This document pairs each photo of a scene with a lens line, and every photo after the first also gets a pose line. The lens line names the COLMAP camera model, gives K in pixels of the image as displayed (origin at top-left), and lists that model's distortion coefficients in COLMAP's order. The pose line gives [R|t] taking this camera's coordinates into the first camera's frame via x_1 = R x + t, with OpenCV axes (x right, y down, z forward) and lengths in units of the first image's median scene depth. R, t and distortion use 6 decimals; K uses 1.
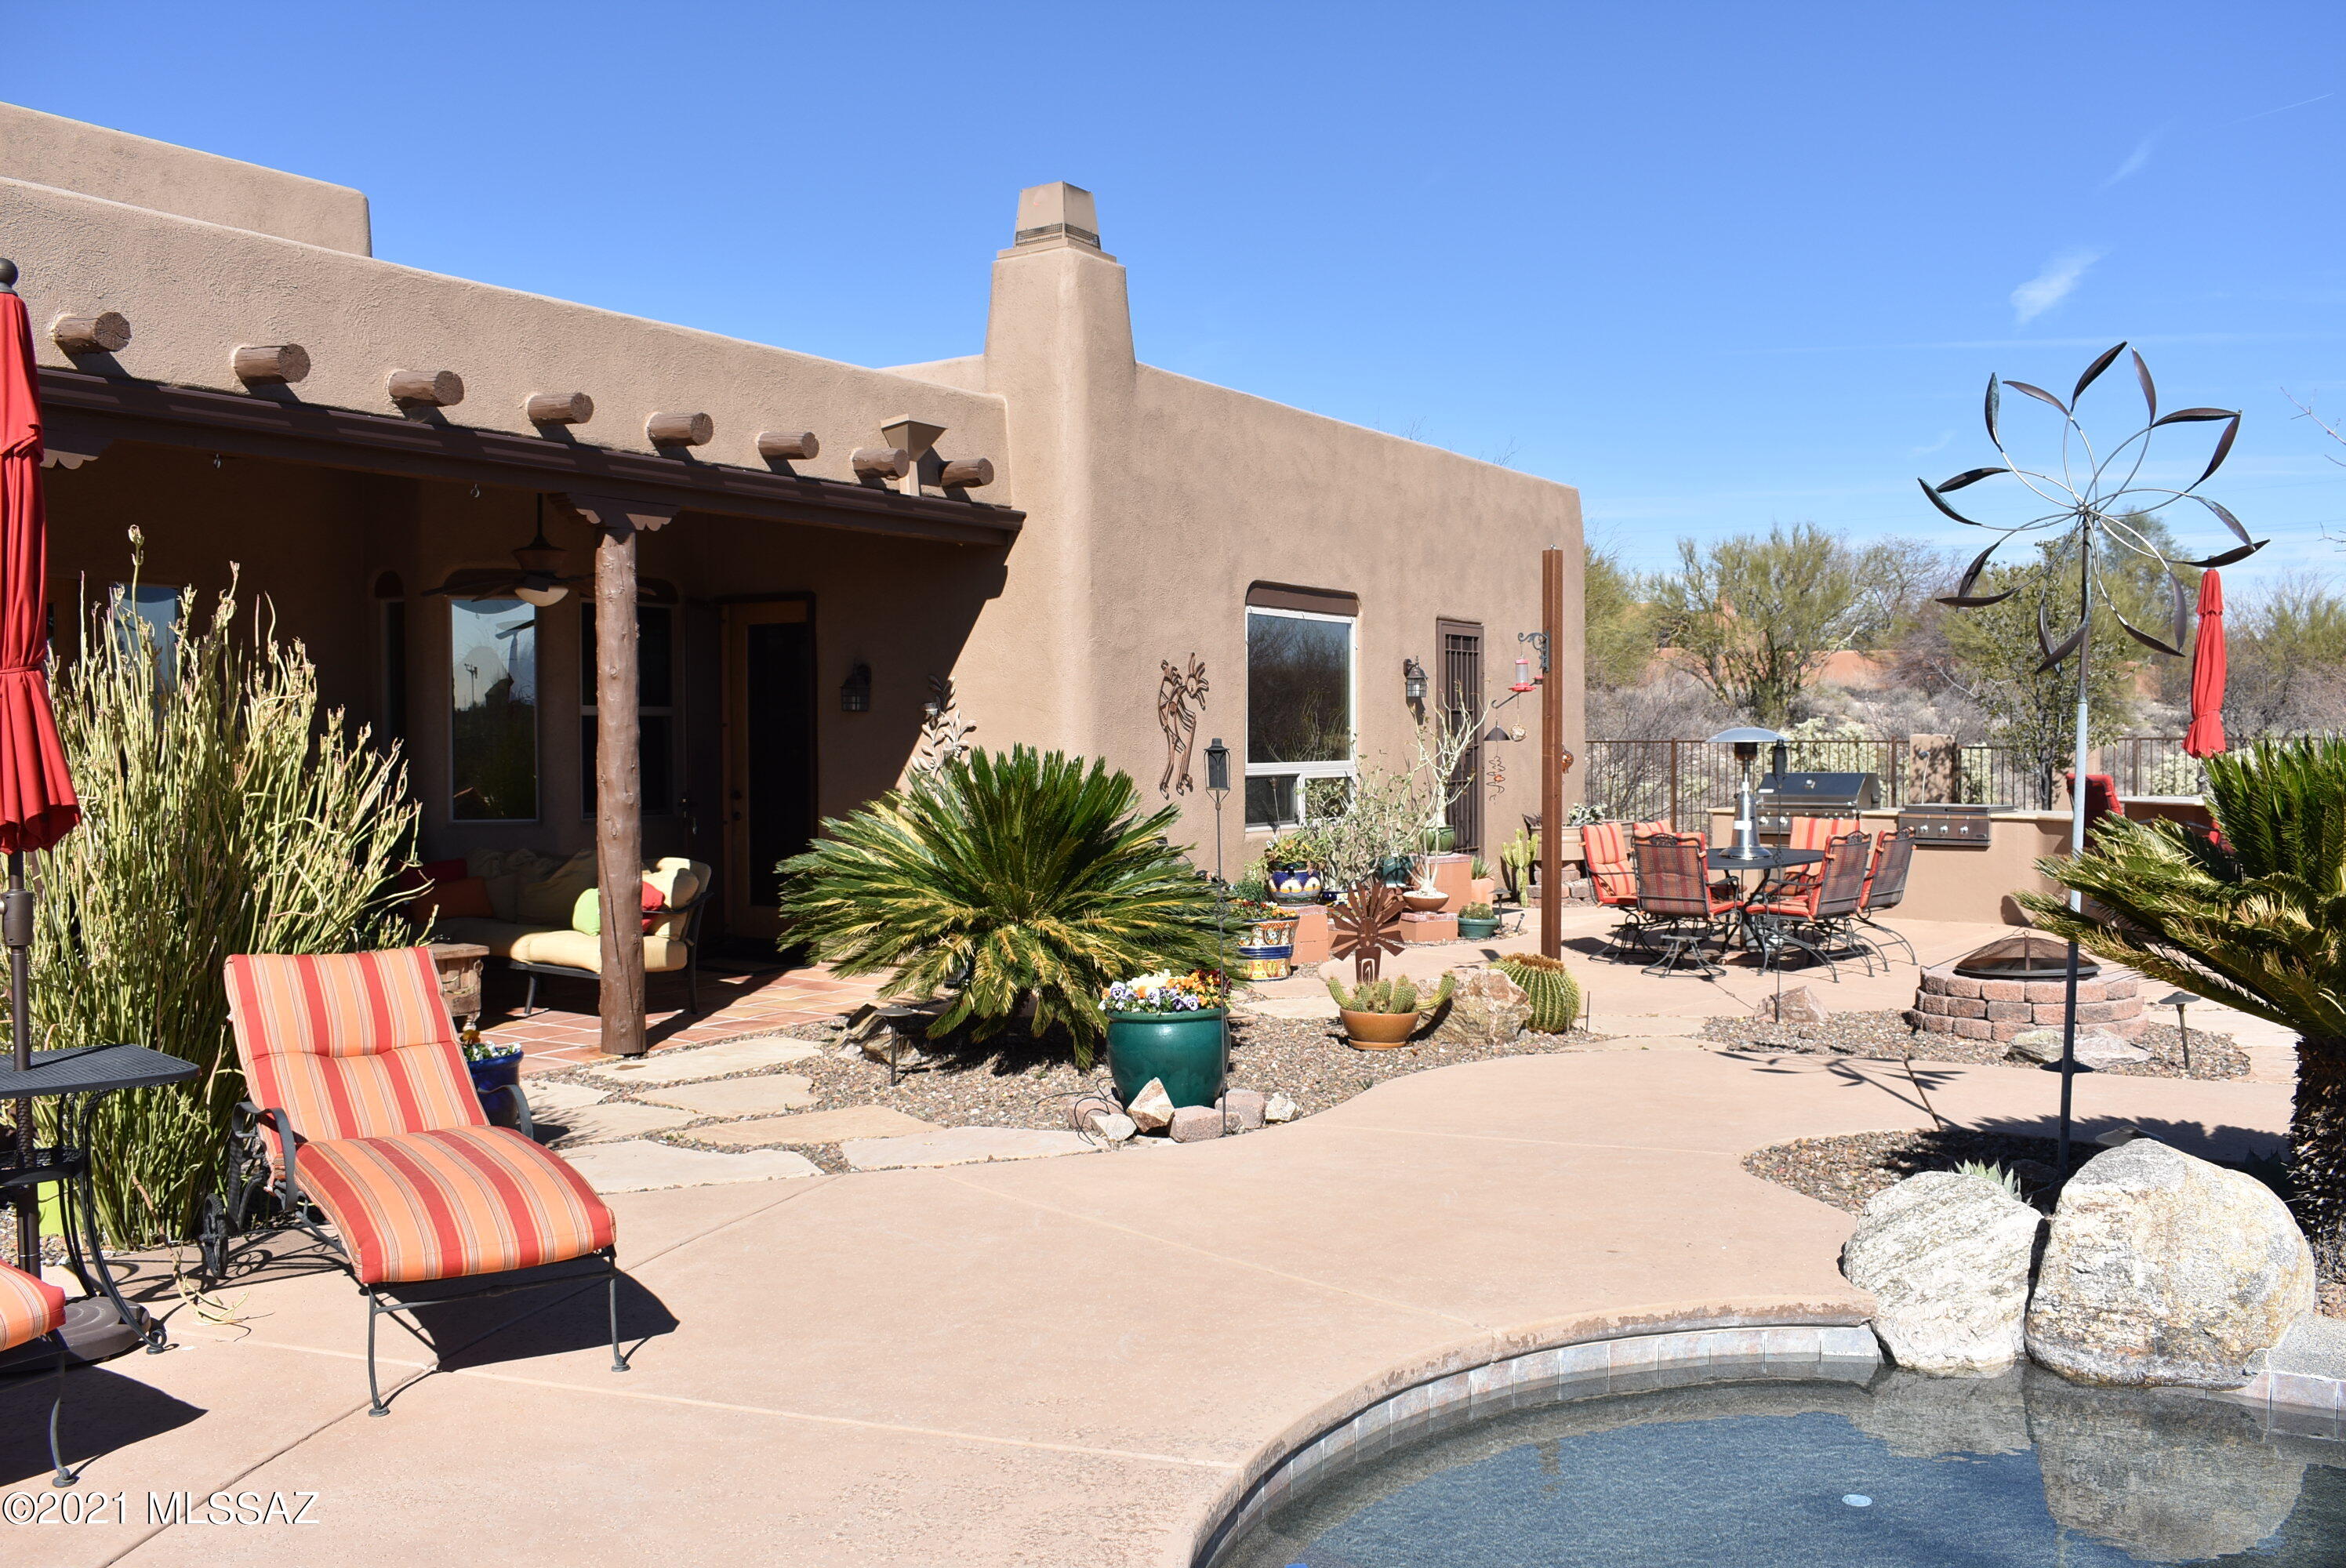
lens RADIAL K [[2066.5, 0, 1176.8], [0, 2066.5, 782.7], [0, 0, 1]] dist [-0.090281, 0.025620]
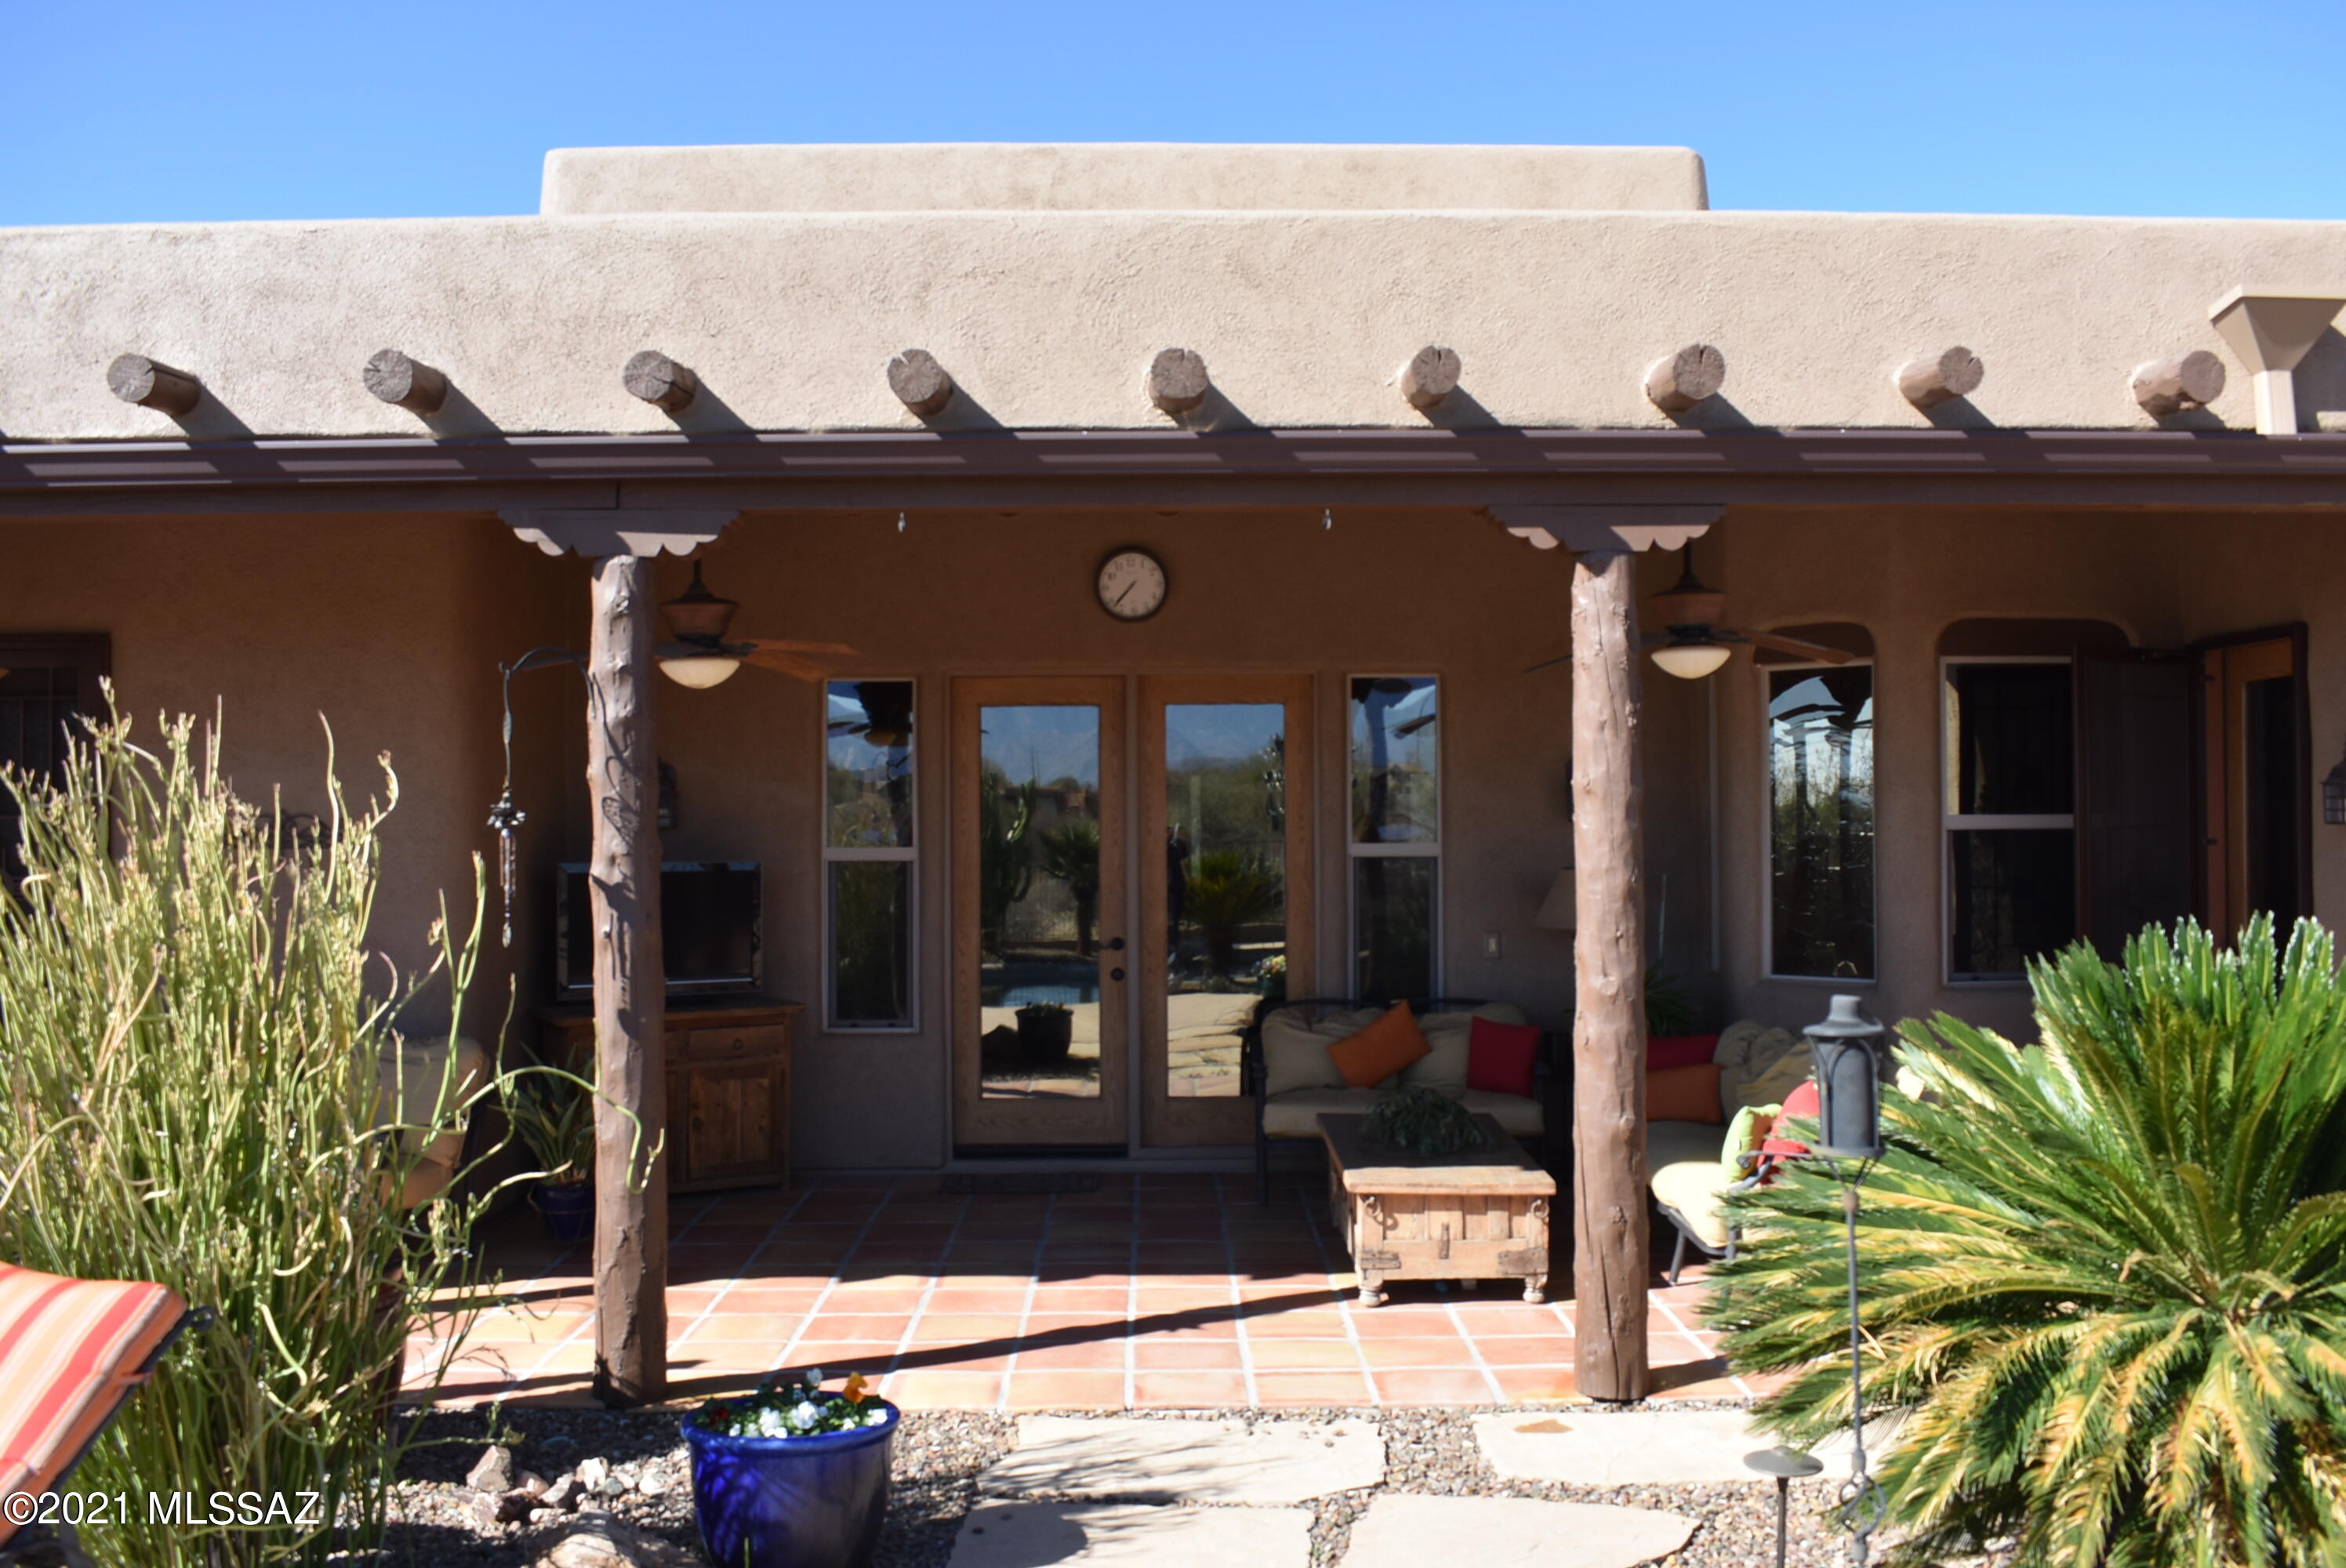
lens RADIAL K [[2066.5, 0, 1172.5], [0, 2066.5, 780.5], [0, 0, 1]] dist [-0.090281, 0.025620]
pose [[0.525965, -0.015802, -0.850359, 0.190414], [-0.016500, 0.999450, -0.028778, -0.033876], [0.850346, 0.029168, 0.525415, 0.558822]]
